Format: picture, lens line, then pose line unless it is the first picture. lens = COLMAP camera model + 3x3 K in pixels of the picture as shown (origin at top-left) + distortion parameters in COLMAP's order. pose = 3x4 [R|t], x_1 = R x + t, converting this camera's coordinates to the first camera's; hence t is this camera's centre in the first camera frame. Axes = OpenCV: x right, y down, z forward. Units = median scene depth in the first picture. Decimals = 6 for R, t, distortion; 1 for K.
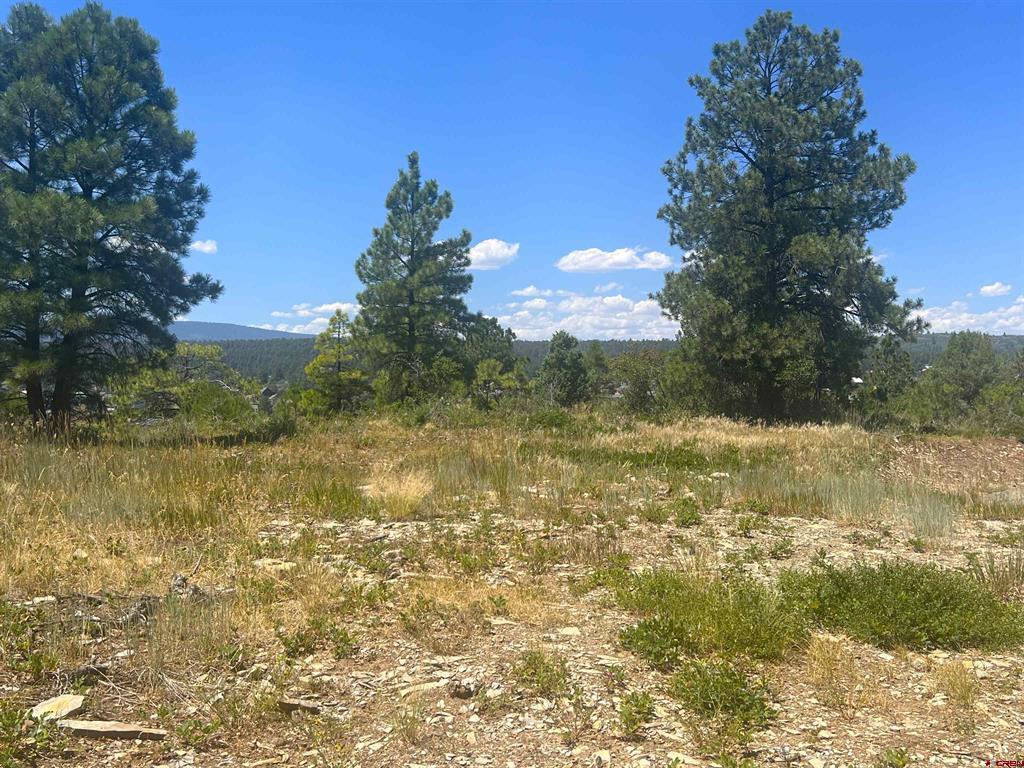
lens RADIAL K [[1009.2, 0, 512.0], [0, 1009.2, 384.0], [0, 0, 1]] dist [0.080480, -0.145239]
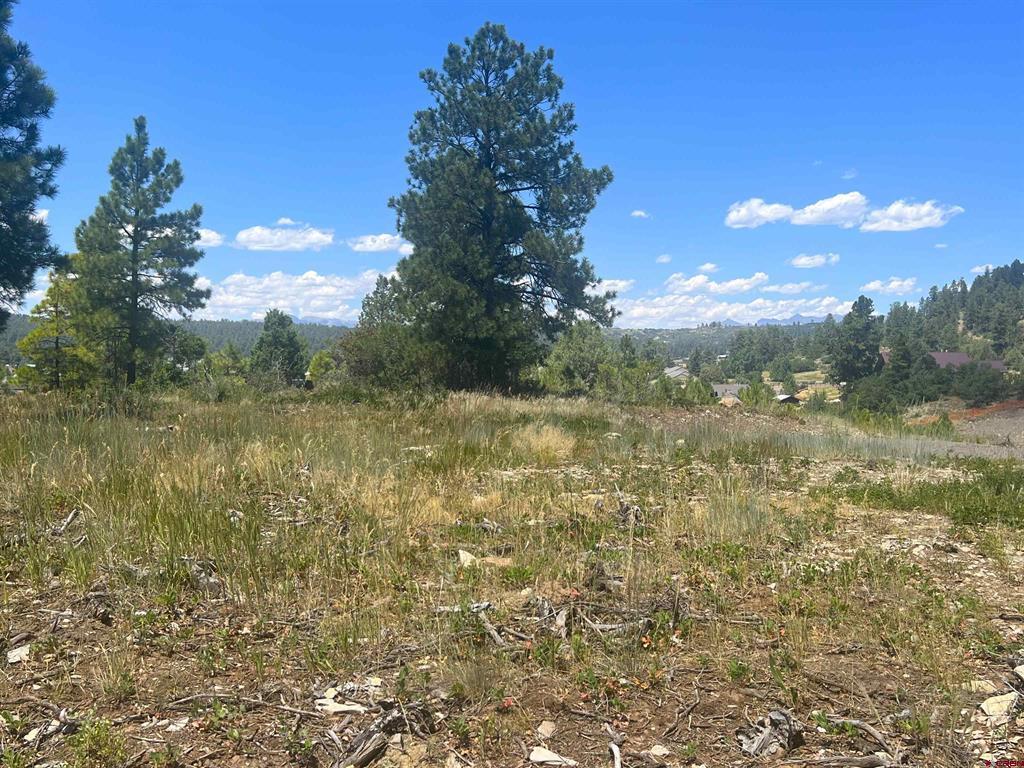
lens RADIAL K [[1009.2, 0, 512.0], [0, 1009.2, 384.0], [0, 0, 1]] dist [0.080480, -0.145239]
pose [[0.913335, -0.004987, 0.407178, -0.168624], [-0.001896, 0.999862, 0.016500, 0.004765], [-0.407204, -0.015842, 0.913200, -0.016441]]
